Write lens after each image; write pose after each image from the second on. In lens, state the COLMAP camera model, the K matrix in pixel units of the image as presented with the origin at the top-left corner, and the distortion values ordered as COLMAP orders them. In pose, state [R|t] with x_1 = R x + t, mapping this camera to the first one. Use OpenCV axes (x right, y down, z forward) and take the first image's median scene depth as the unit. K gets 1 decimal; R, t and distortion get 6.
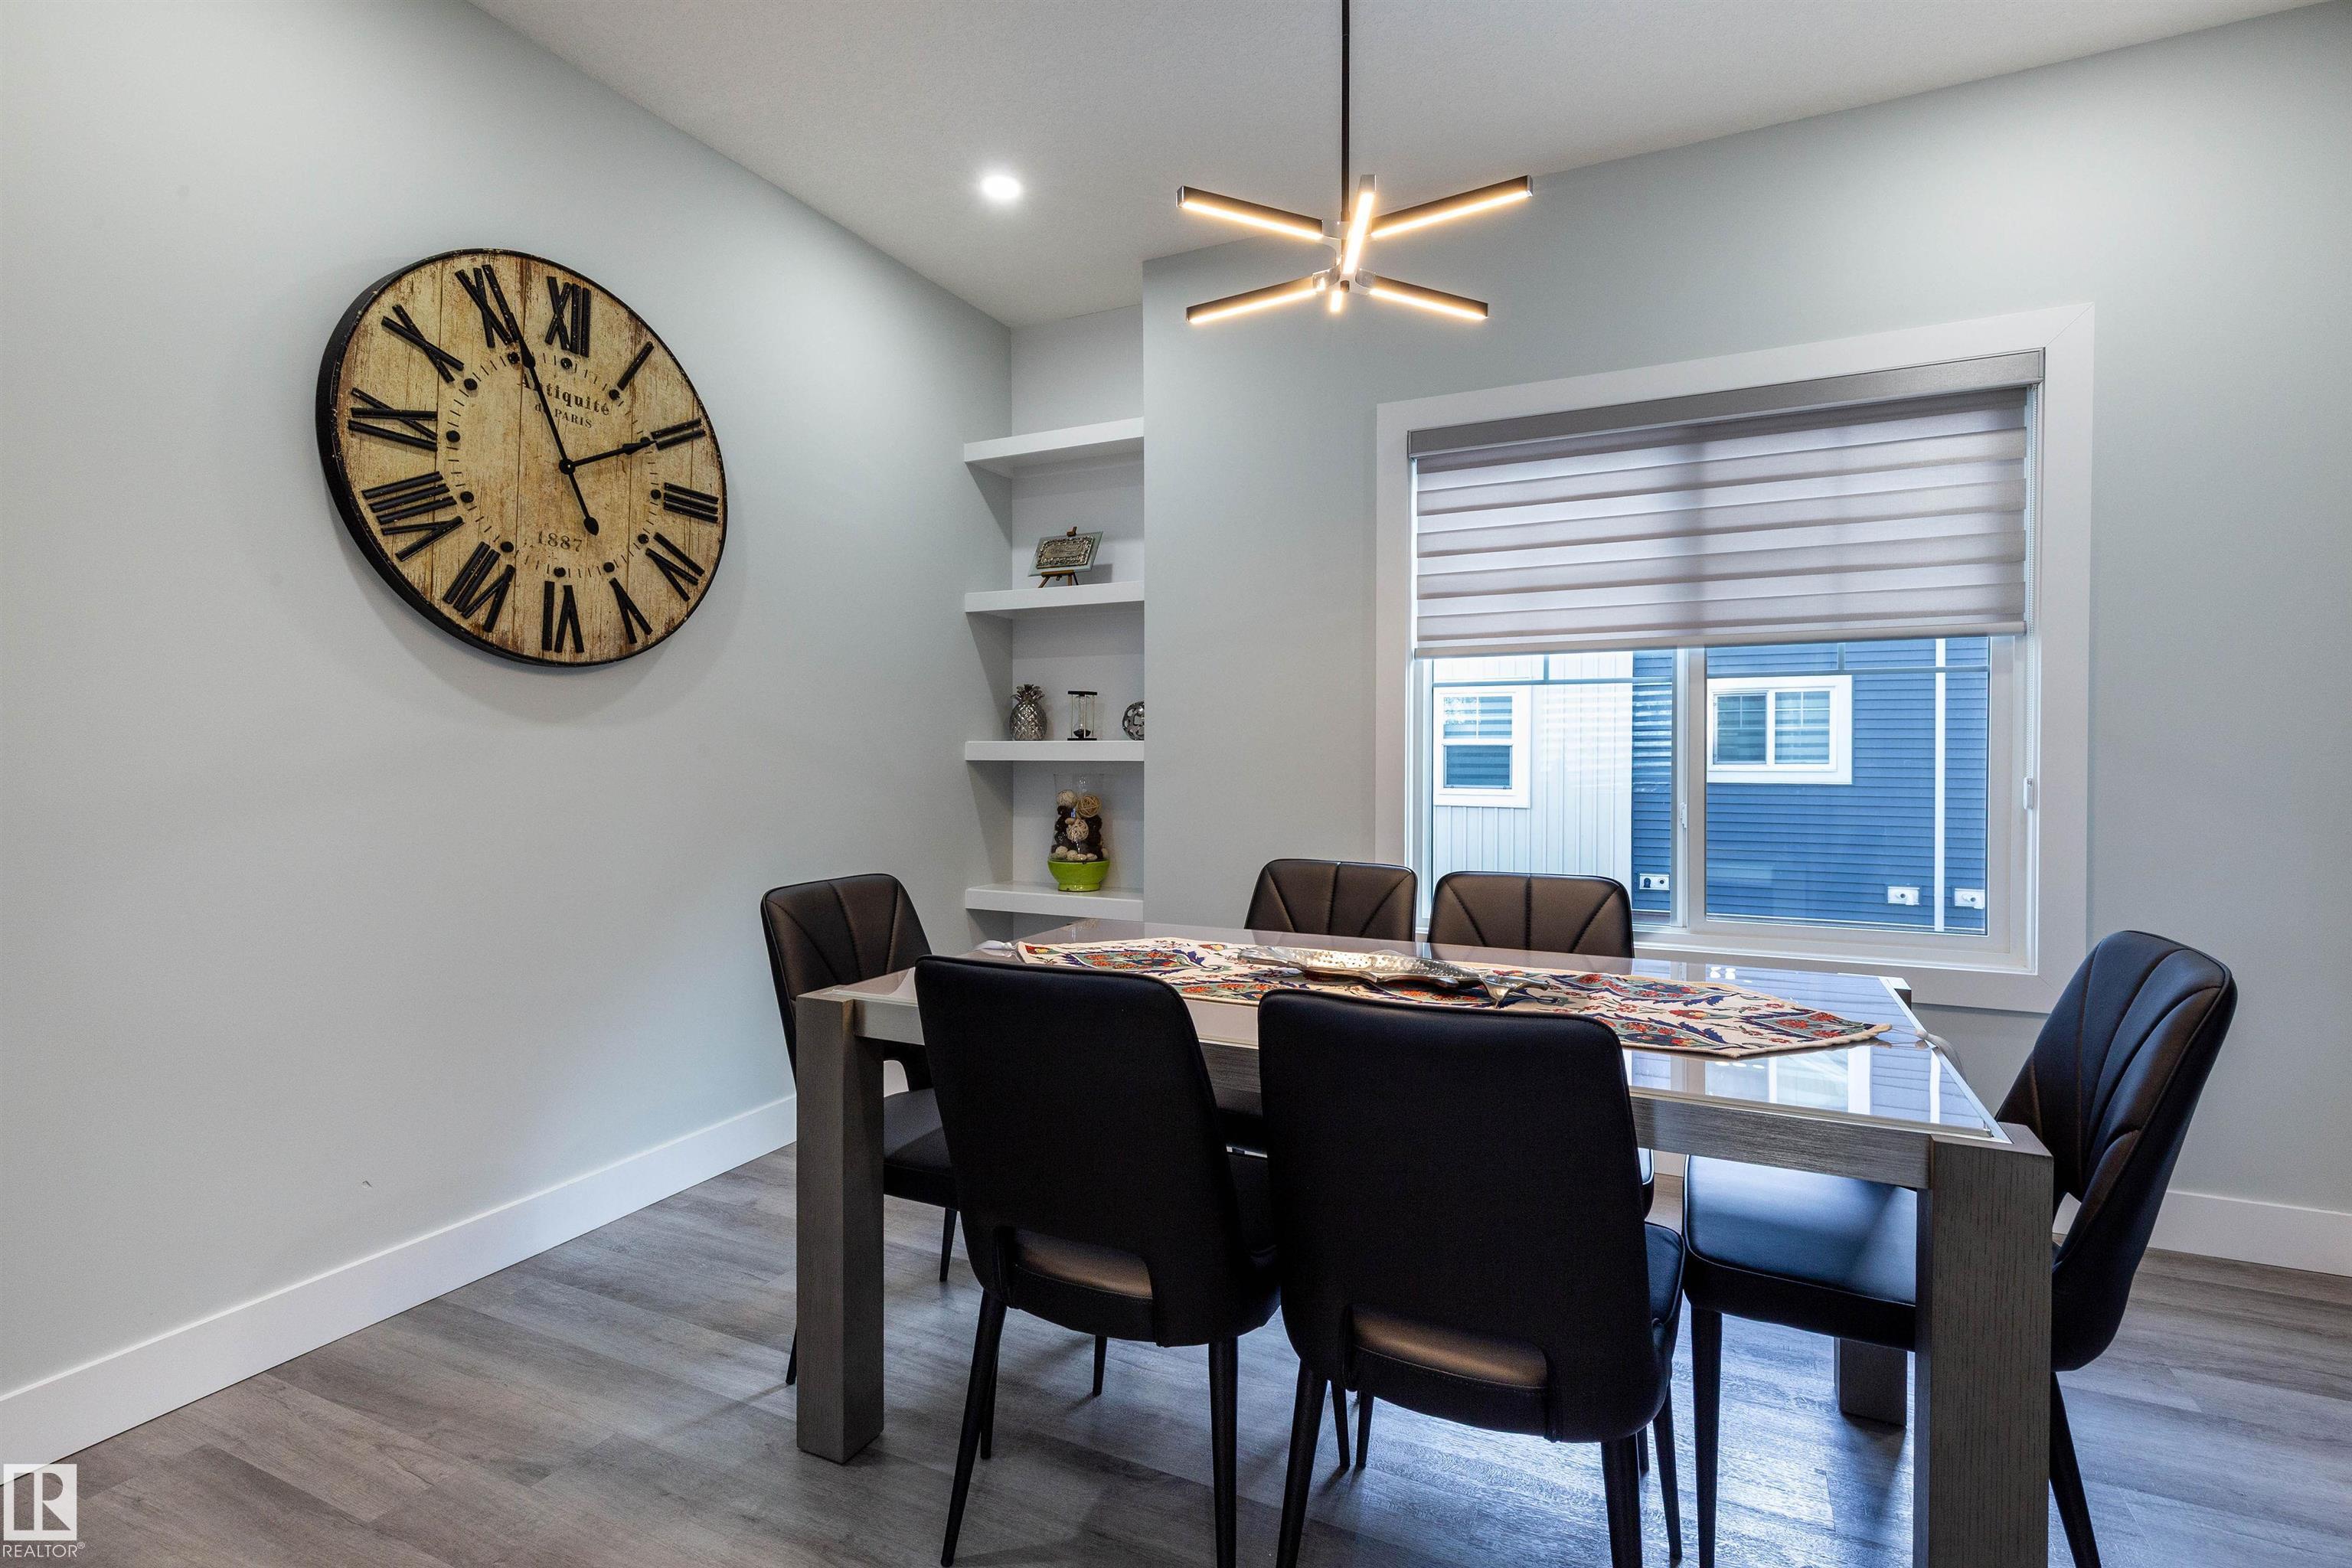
lens RADIAL K [[1077.0, 0, 1171.1], [0, 1077.0, 771.6], [0, 0, 1]] dist [-0.000470, -0.000224]
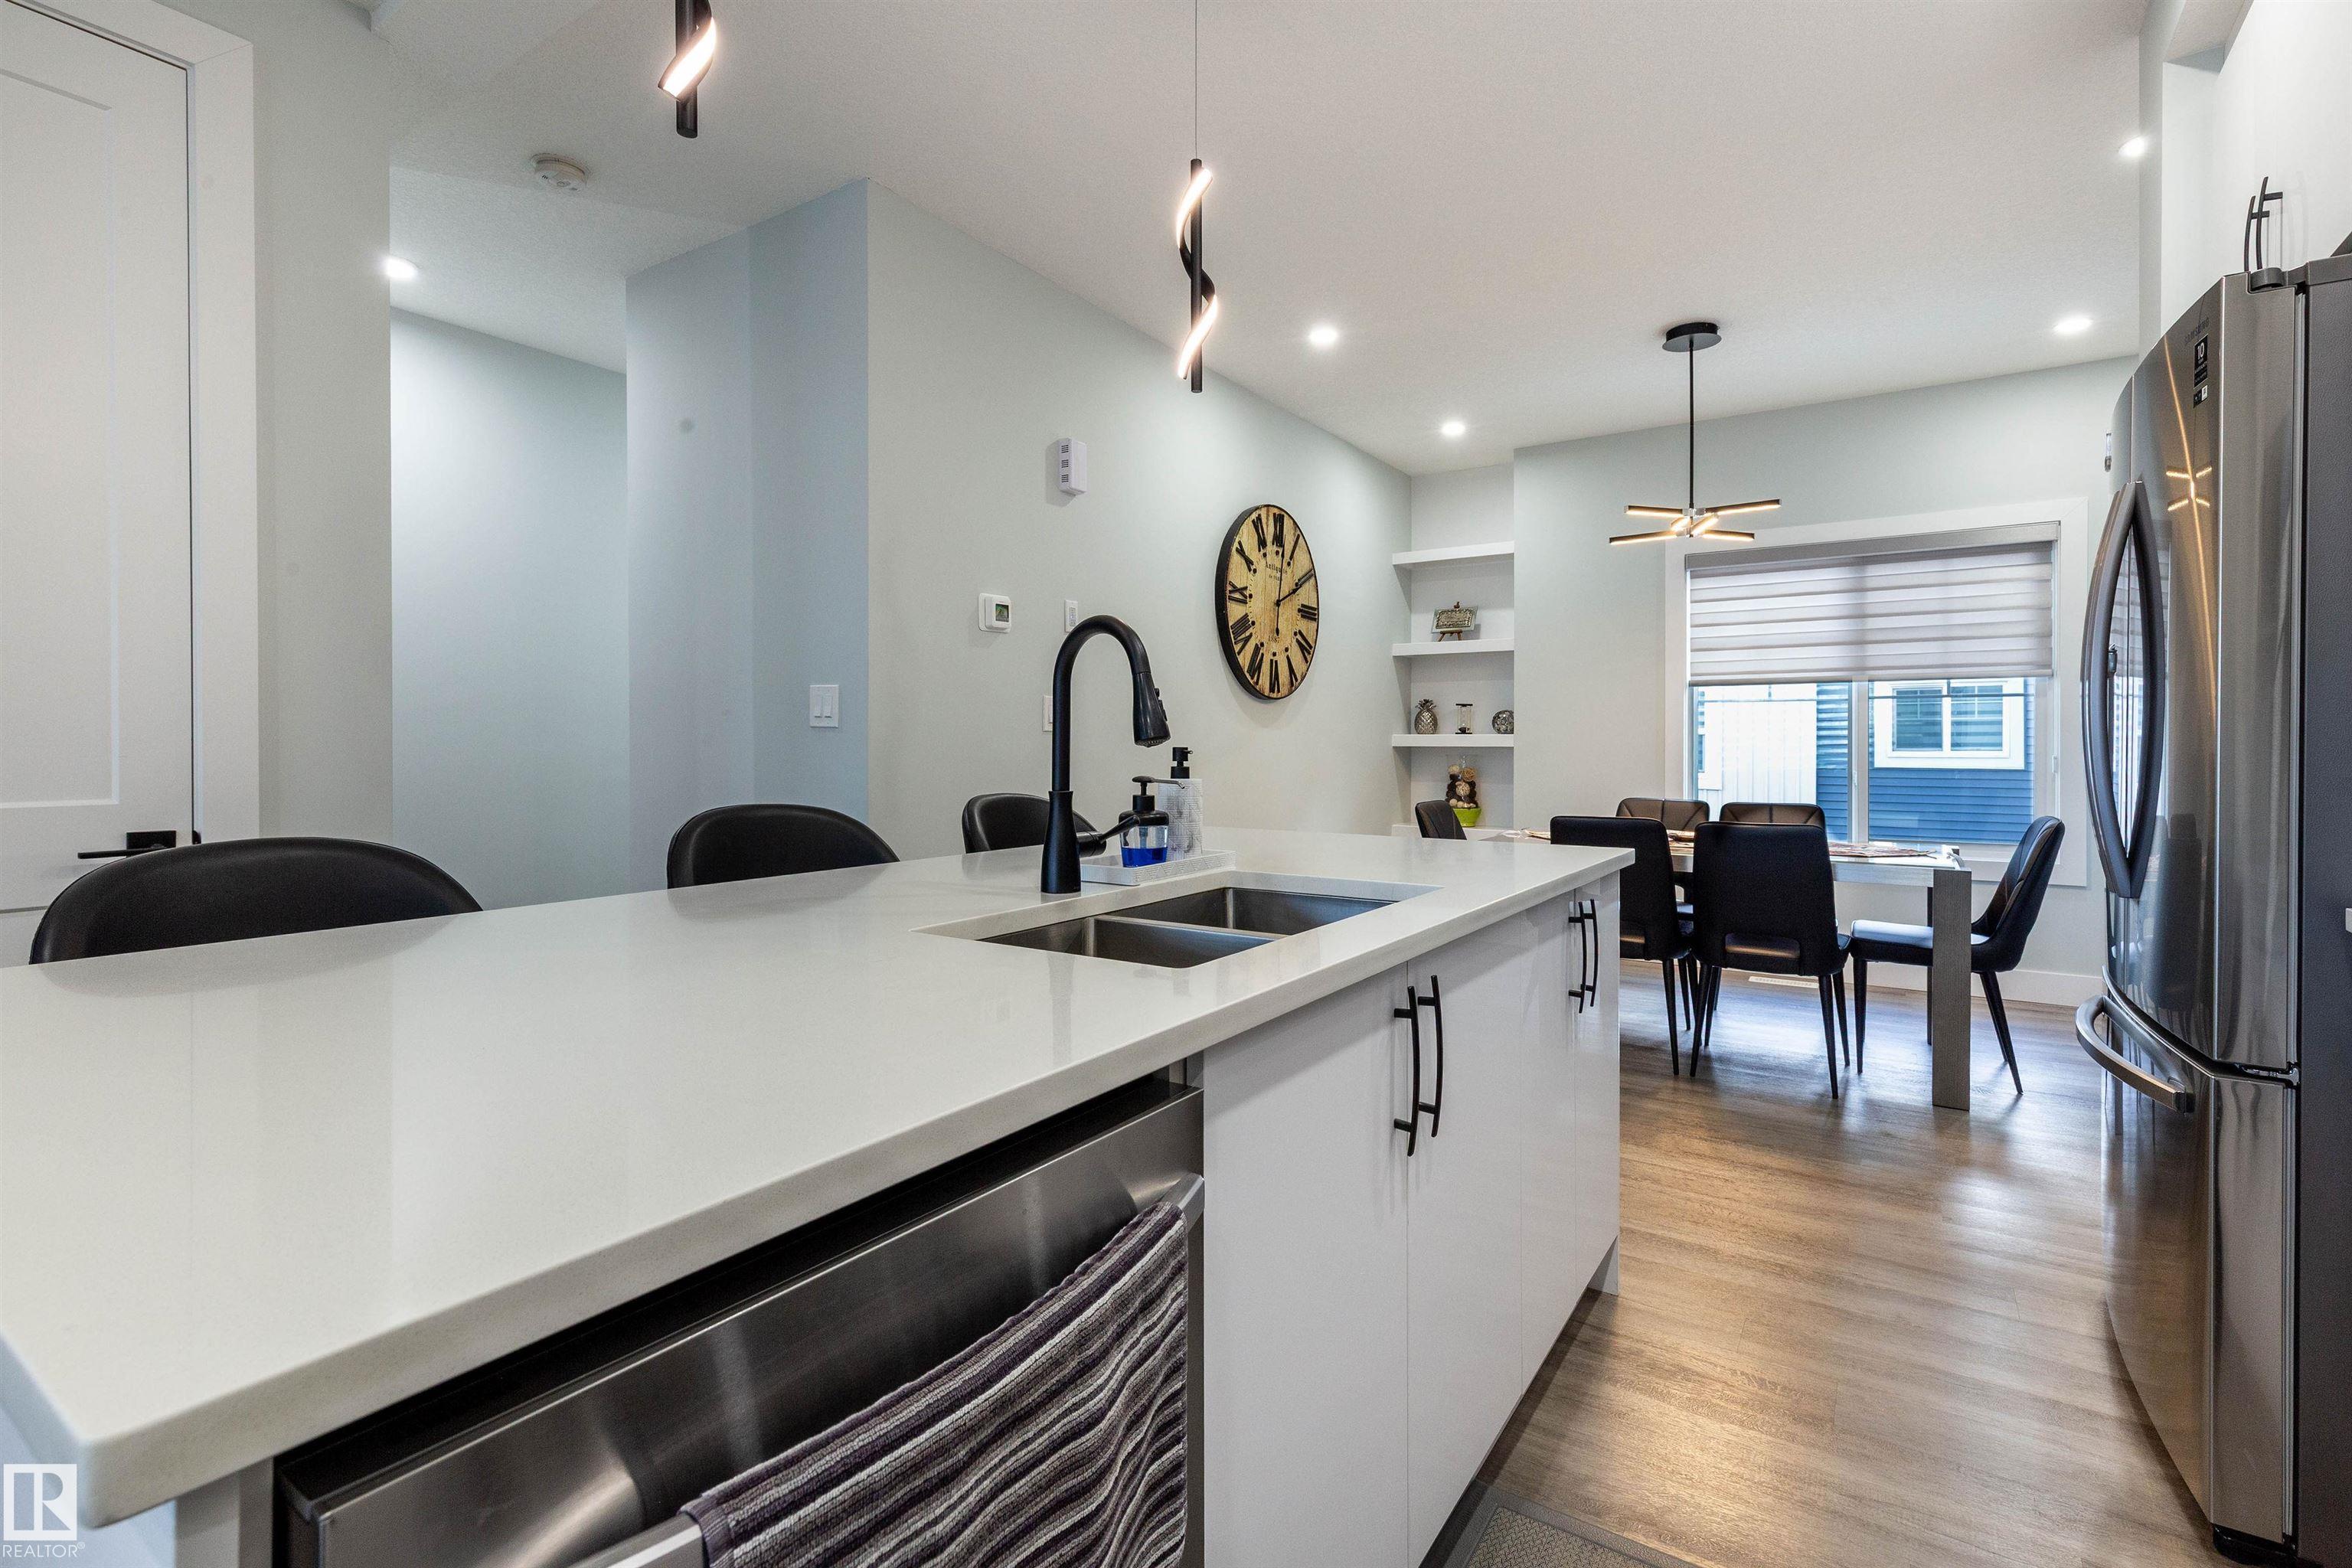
lens RADIAL K [[1088.3, 0, 1213.1], [0, 1088.3, 746.4], [0, 0, 1]] dist [0.012349, 0.000453]
pose [[0.995274, -0.000334, -0.097109, -0.457716], [-0.000882, 0.999922, -0.012480, 0.015810], [0.097106, 0.012506, 0.995196, -1.020509]]
